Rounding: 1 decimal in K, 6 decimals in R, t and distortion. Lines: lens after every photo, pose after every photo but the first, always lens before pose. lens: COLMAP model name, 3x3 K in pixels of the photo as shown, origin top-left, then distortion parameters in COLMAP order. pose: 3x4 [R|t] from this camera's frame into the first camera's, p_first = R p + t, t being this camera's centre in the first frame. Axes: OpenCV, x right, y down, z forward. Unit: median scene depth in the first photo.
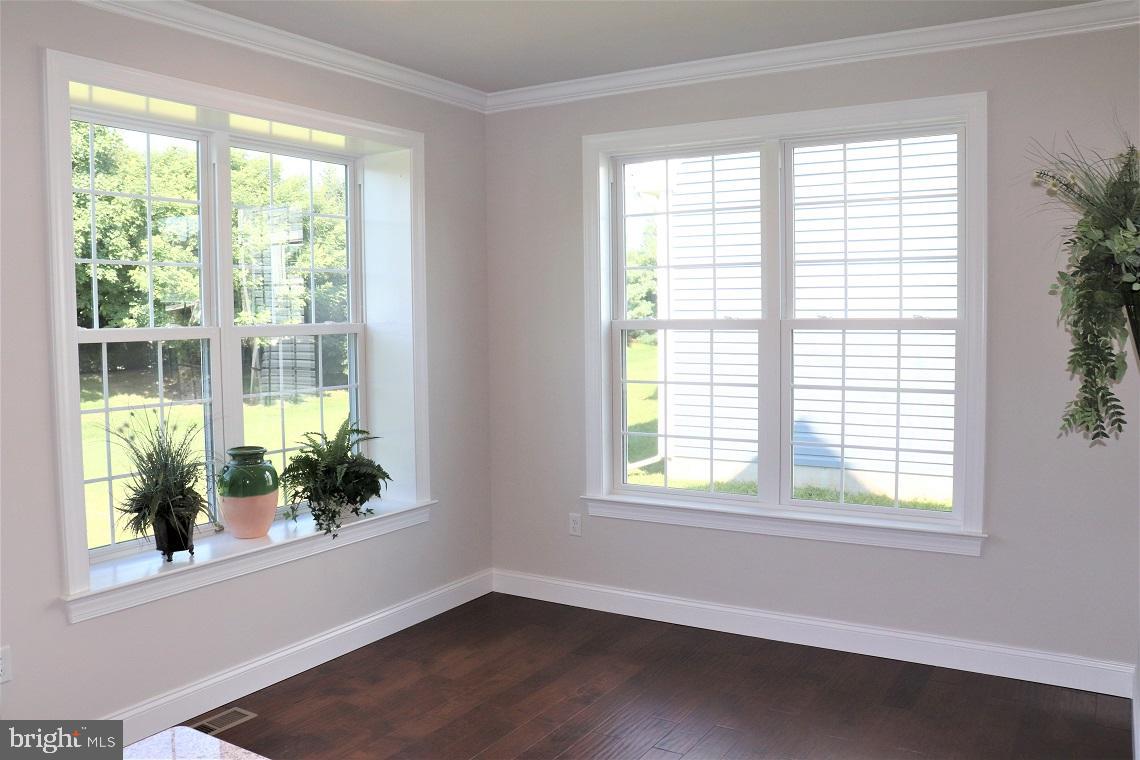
lens RADIAL K [[960.3, 0, 570.0], [0, 960.3, 380.0], [0, 0, 1]] dist [-0.122984, 0.118702]
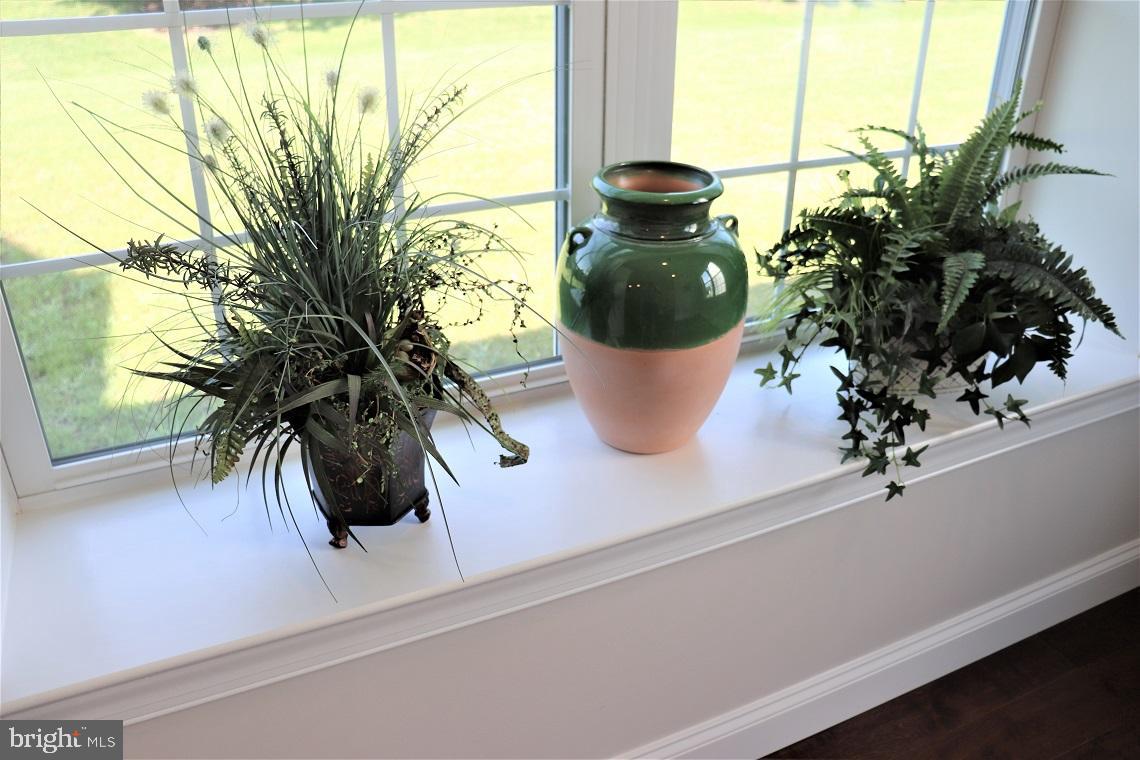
lens RADIAL K [[940.1, 0, 570.0], [0, 940.1, 380.0], [0, 0, 1]] dist [-0.142930, 0.119856]
pose [[0.842706, 0.269985, -0.465784, -0.201060], [-0.055494, 0.904120, 0.423659, 0.007484], [0.535506, -0.331171, 0.776890, 0.702006]]
